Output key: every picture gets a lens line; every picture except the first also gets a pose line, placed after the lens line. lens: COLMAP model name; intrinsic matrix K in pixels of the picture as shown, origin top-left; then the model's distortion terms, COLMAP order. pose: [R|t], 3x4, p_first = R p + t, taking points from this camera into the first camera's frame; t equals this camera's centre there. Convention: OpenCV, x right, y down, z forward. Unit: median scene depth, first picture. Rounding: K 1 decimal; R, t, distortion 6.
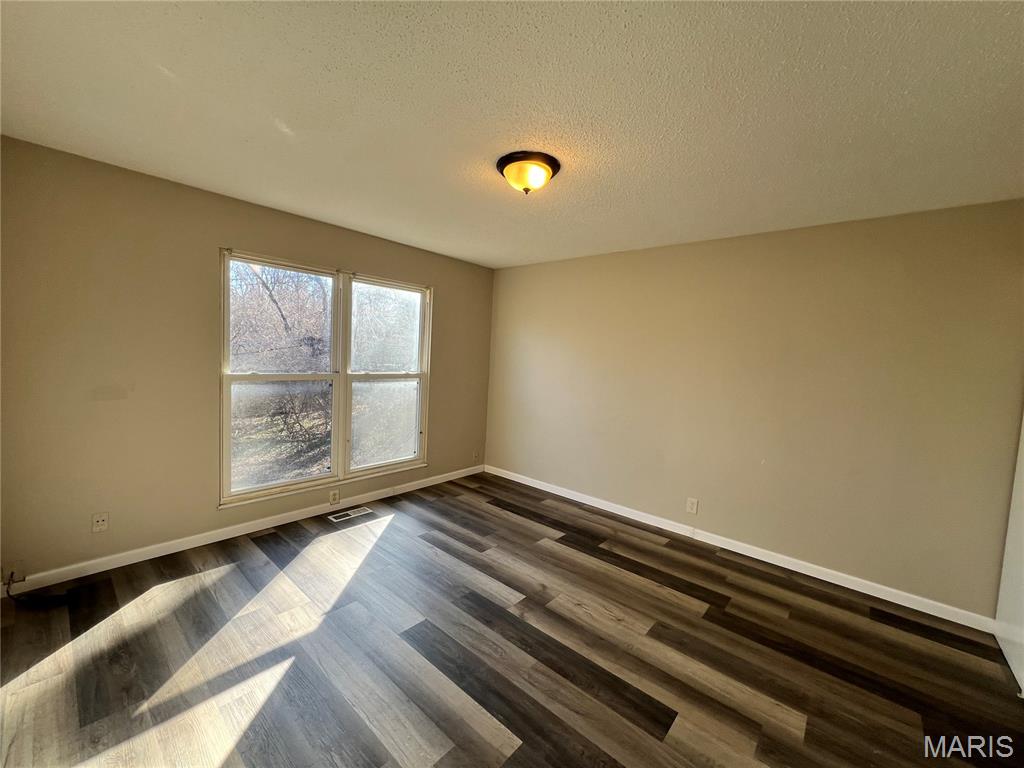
lens RADIAL K [[408.7, 0, 511.8], [0, 408.7, 382.5], [0, 0, 1]] dist [-0.001668, -0.000203]
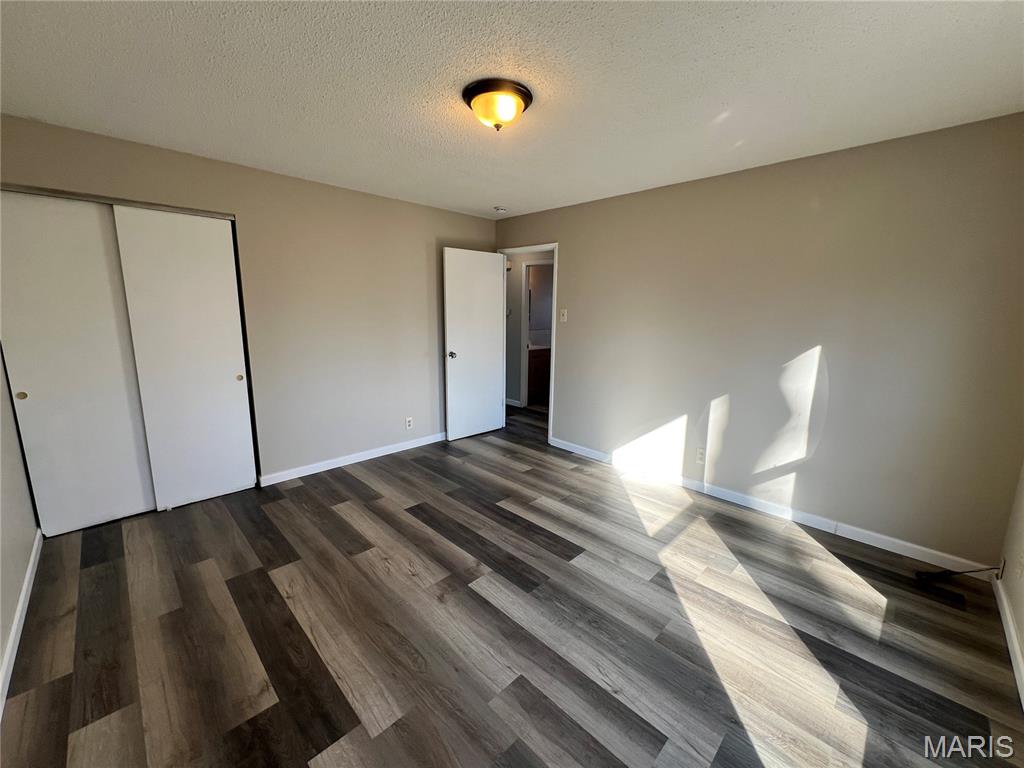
lens RADIAL K [[408.7, 0, 512.6], [0, 408.7, 382.1], [0, 0, 1]] dist [-0.001668, -0.000203]
pose [[-0.995636, -0.073725, 0.057210, -0.080458], [-0.057375, 0.967115, 0.247784, -0.125631], [-0.073596, 0.243420, -0.967125, 1.764125]]
